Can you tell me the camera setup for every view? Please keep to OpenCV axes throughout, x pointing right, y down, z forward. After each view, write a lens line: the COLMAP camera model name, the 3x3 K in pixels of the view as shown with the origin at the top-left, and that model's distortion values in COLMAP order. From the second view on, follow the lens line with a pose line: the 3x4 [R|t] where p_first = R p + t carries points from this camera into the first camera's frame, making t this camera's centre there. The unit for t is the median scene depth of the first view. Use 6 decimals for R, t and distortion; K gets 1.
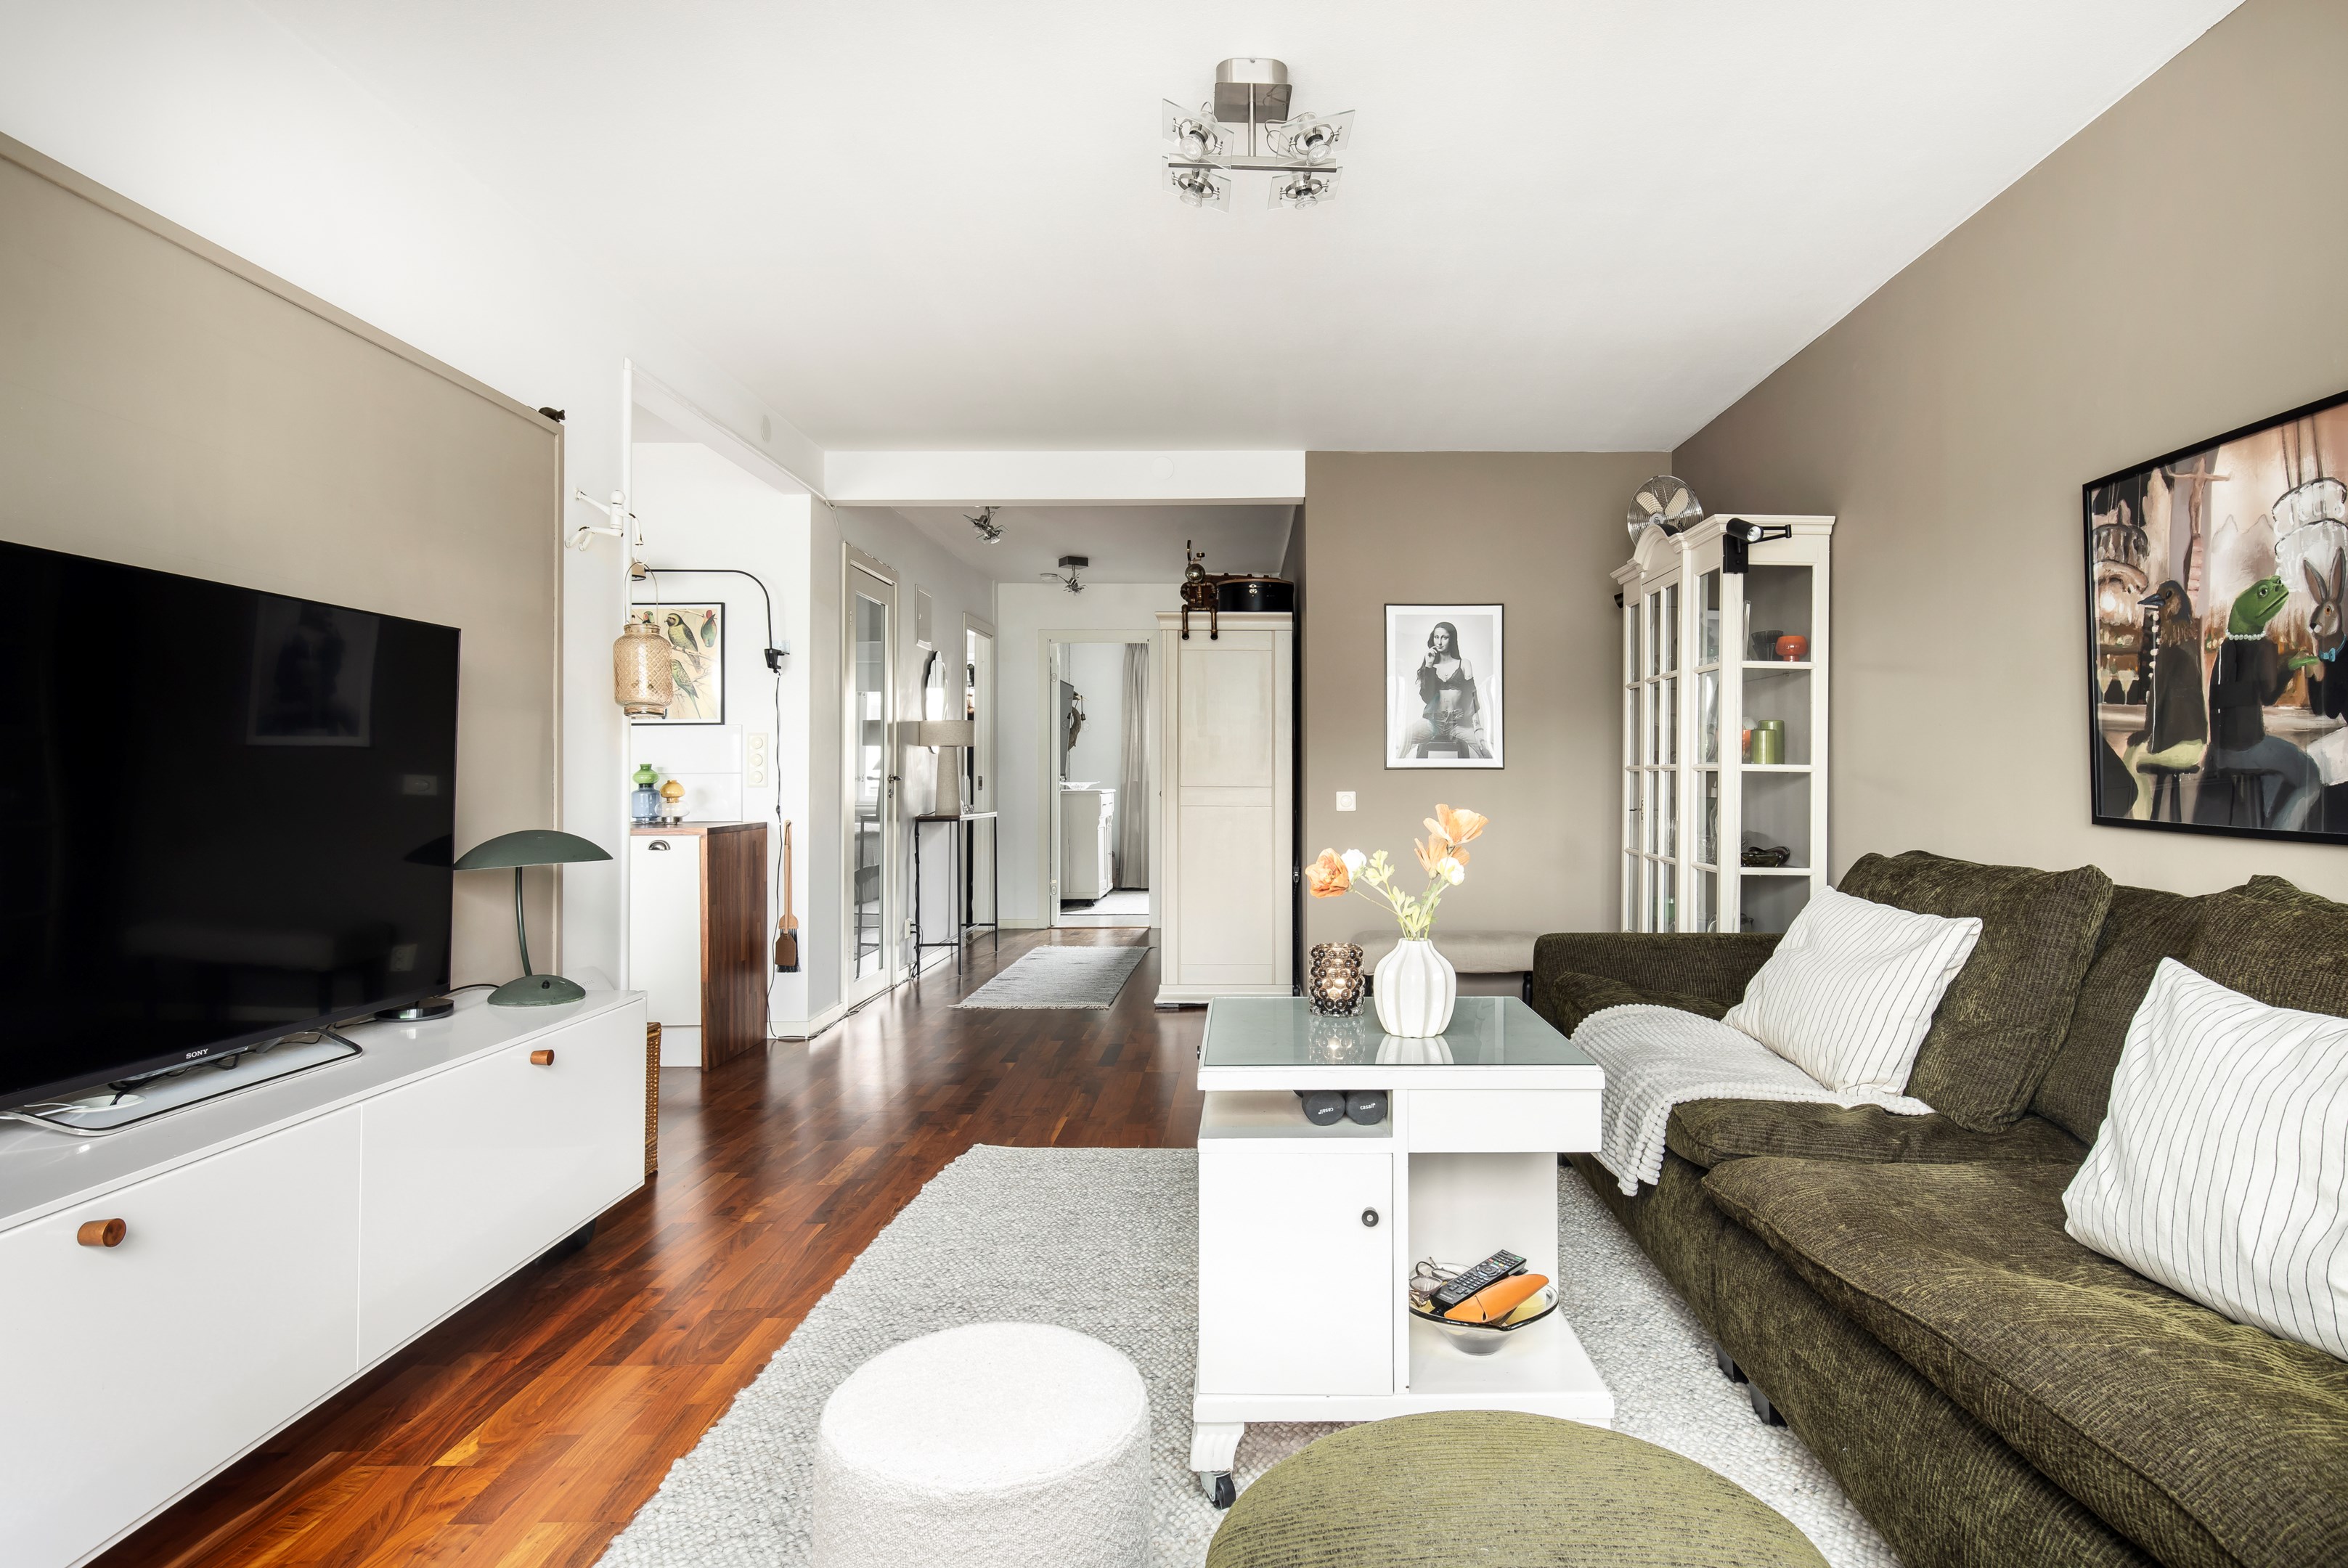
lens RADIAL K [[1290.7, 0, 1240.8], [0, 1290.7, 752.4], [0, 0, 1]] dist [-0.002773, -0.001358]
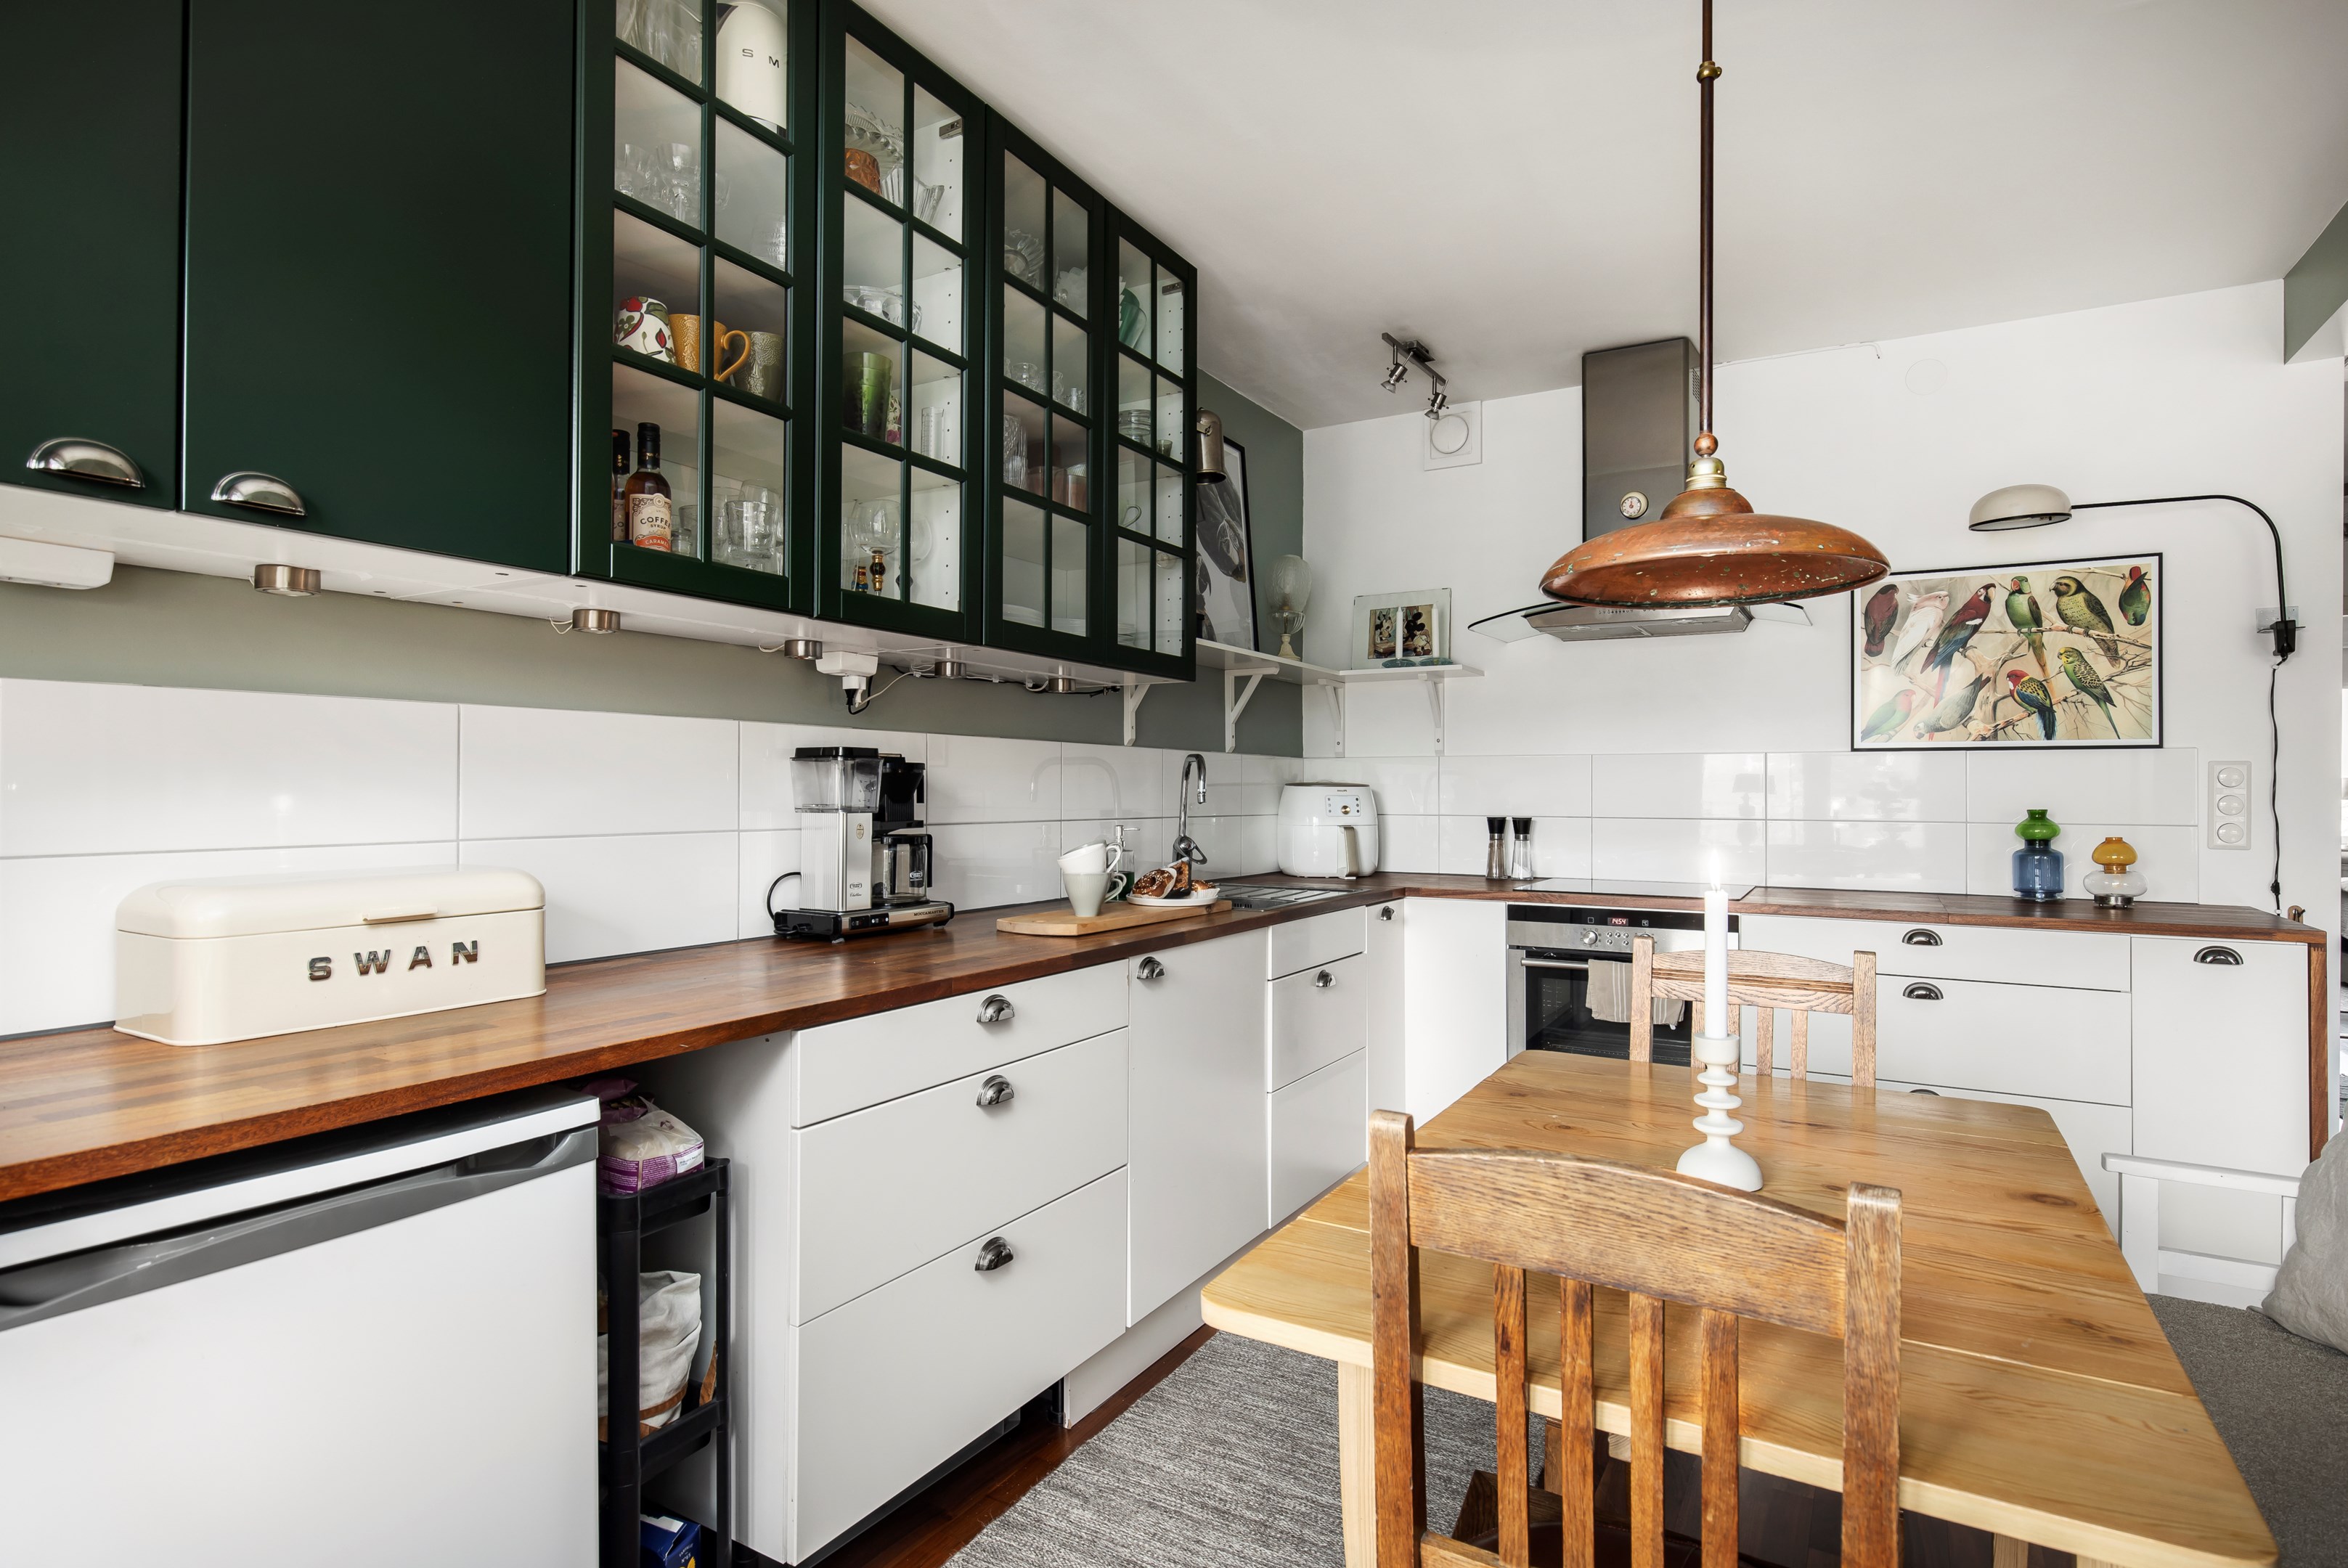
lens RADIAL K [[1215.2, 0, 1175.3], [0, 1215.2, 775.2], [0, 0, 1]] dist [-0.023846, 0.000064]
pose [[0.854995, 0.003104, -0.518627, -0.532251], [0.001990, 0.999955, 0.009266, -0.015346], [0.518632, -0.008955, 0.854951, 0.267062]]
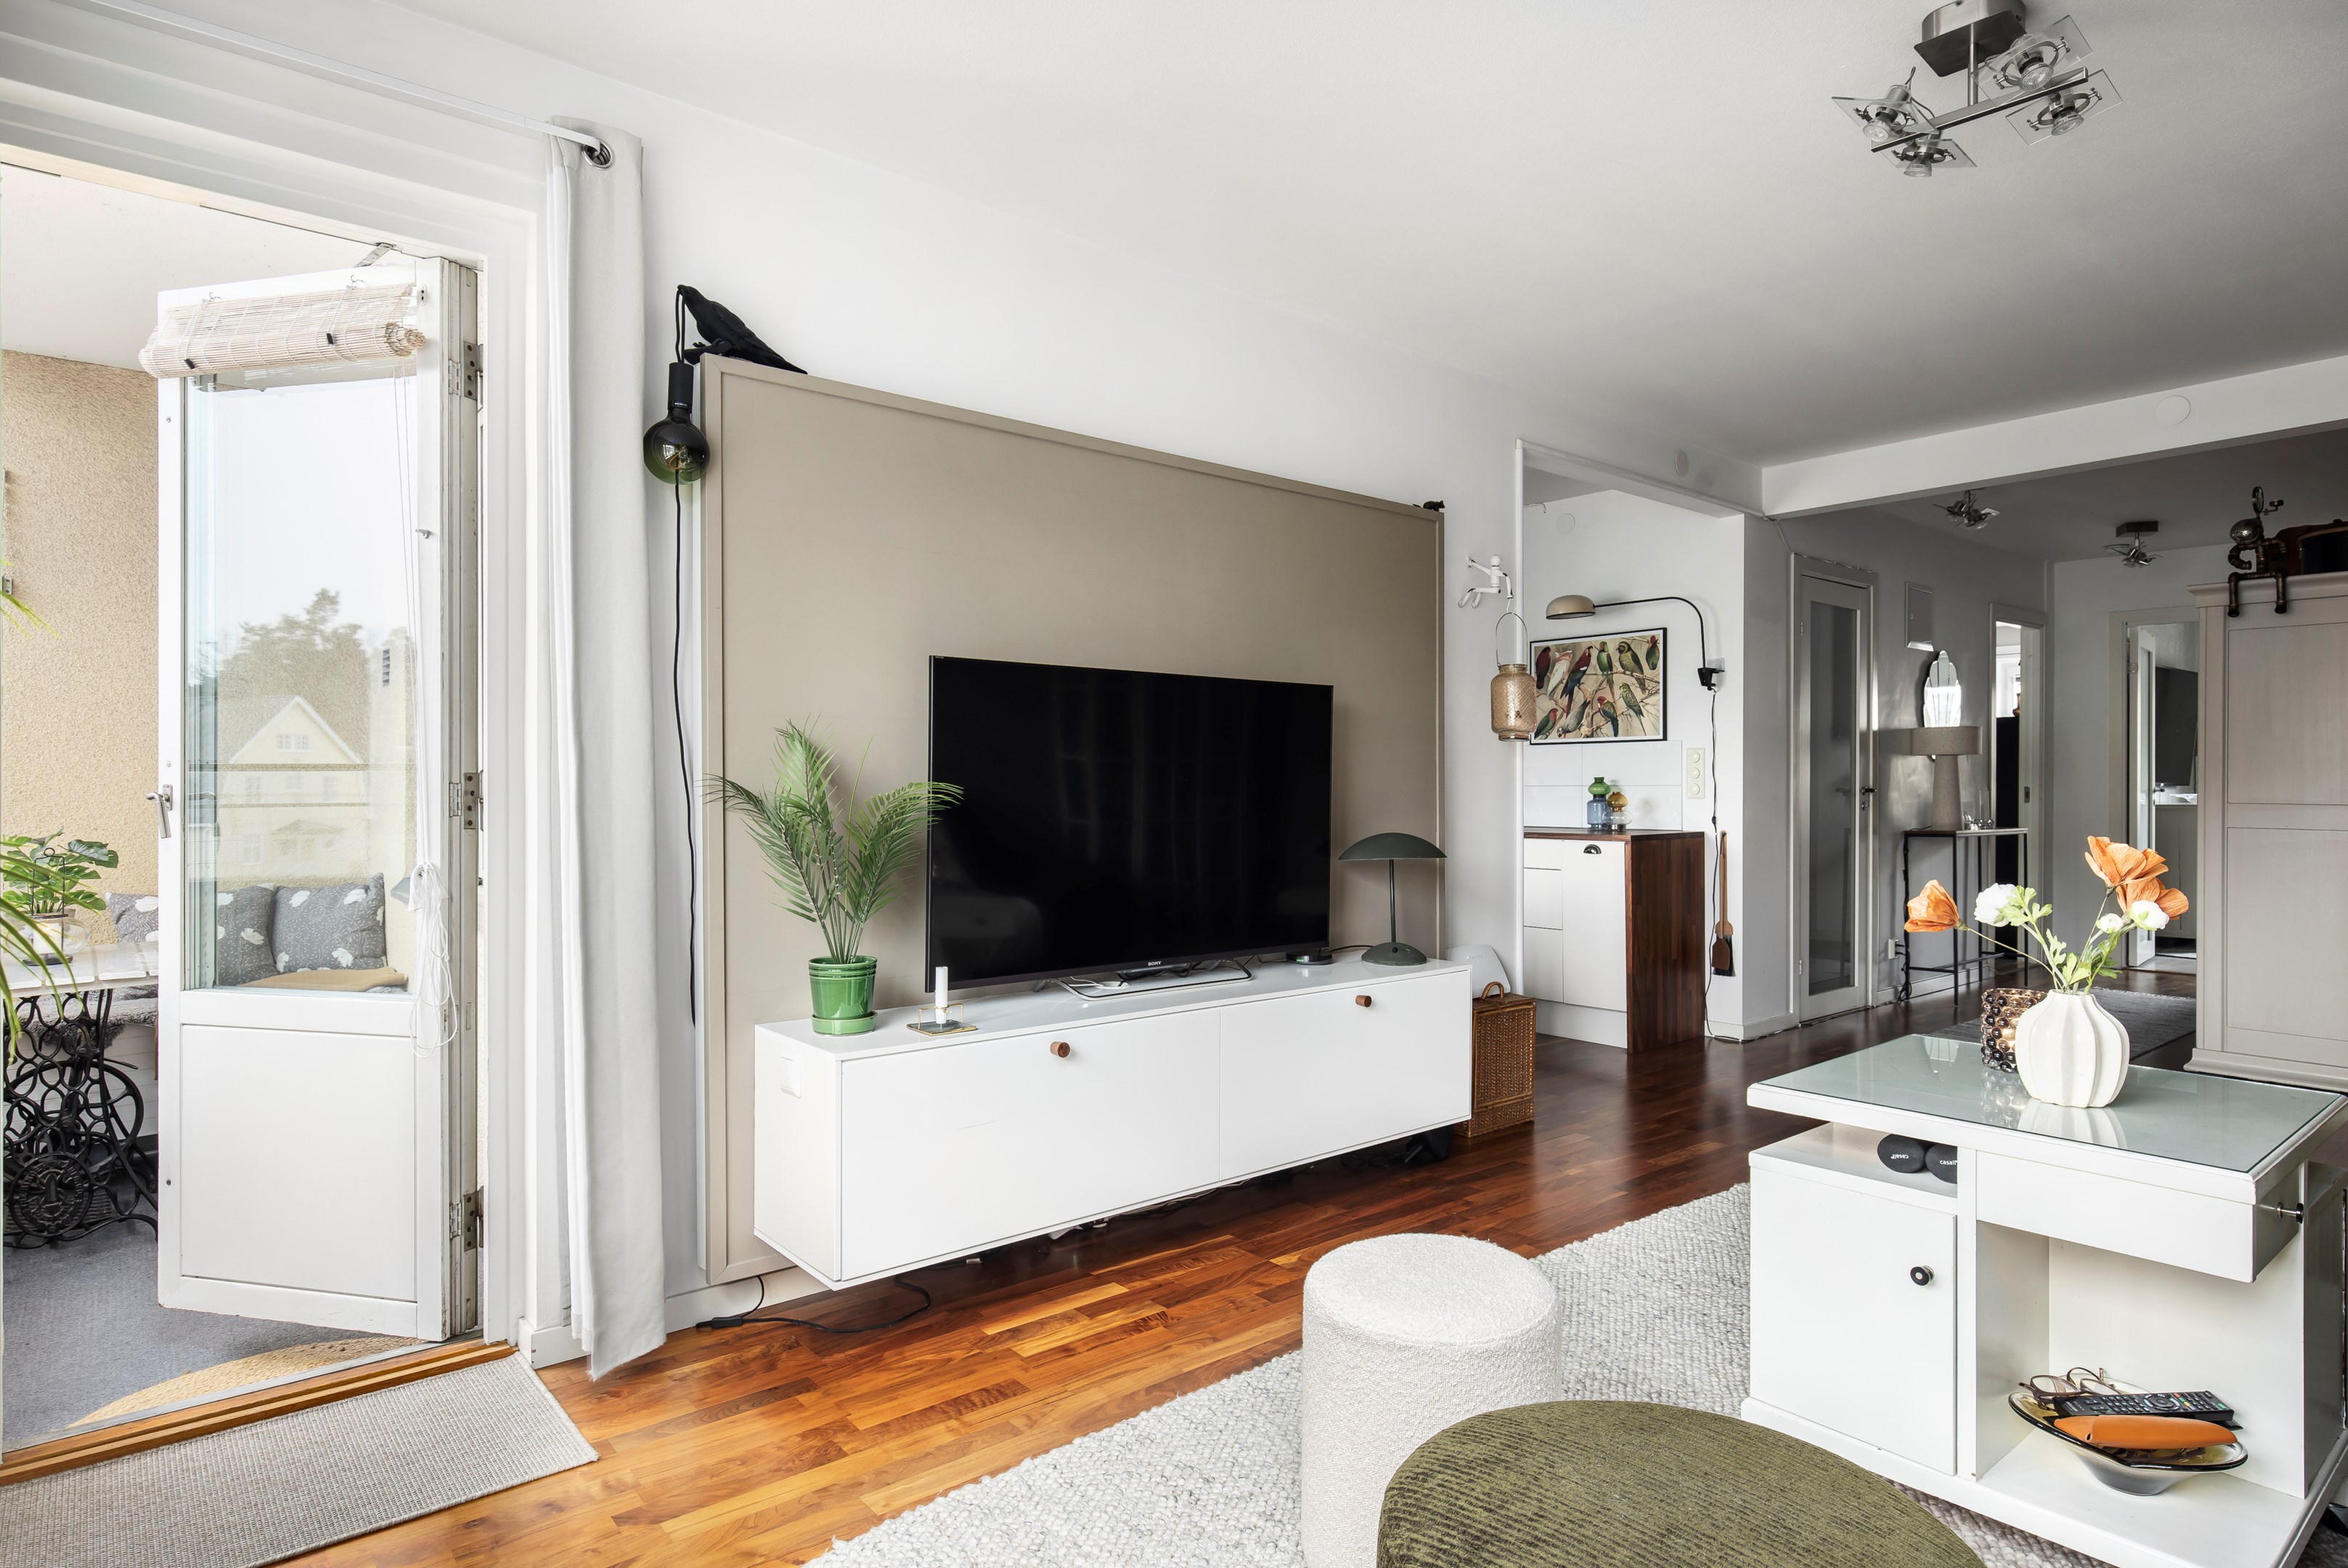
lens RADIAL K [[1290.7, 0, 1176.1], [0, 1290.7, 788.3], [0, 0, 1]] dist [-0.002773, -0.001358]
pose [[0.626247, 0.004970, -0.779609, 0.194551], [0.013999, 0.999747, 0.017618, -0.006535], [0.779499, -0.021947, 0.626018, 0.001002]]
